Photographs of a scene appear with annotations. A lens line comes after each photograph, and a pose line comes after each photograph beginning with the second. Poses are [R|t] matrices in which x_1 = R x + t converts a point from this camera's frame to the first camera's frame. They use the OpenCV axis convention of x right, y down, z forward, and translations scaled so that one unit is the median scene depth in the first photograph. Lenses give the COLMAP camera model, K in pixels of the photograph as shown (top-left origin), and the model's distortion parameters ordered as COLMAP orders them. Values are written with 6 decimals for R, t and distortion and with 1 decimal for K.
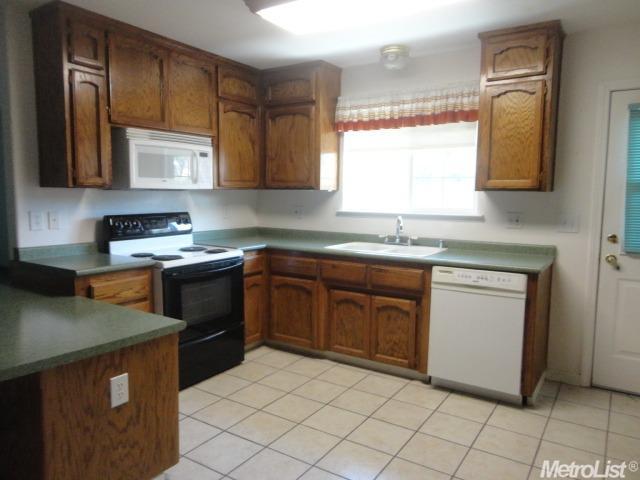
lens RADIAL K [[467.0, 0, 321.0], [0, 467.0, 241.5], [0, 0, 1]] dist [-0.003121, 0.005170]
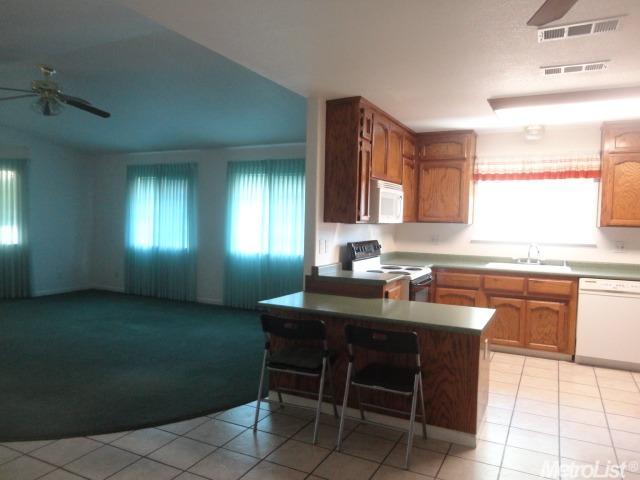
lens RADIAL K [[467.0, 0, 319.9], [0, 467.0, 239.2], [0, 0, 1]] dist [-0.003121, 0.005170]
pose [[0.993945, 0.005512, 0.109739, -0.659265], [0.001072, 0.998207, -0.059844, 0.015941], [-0.109872, 0.059599, 0.992157, -0.327650]]
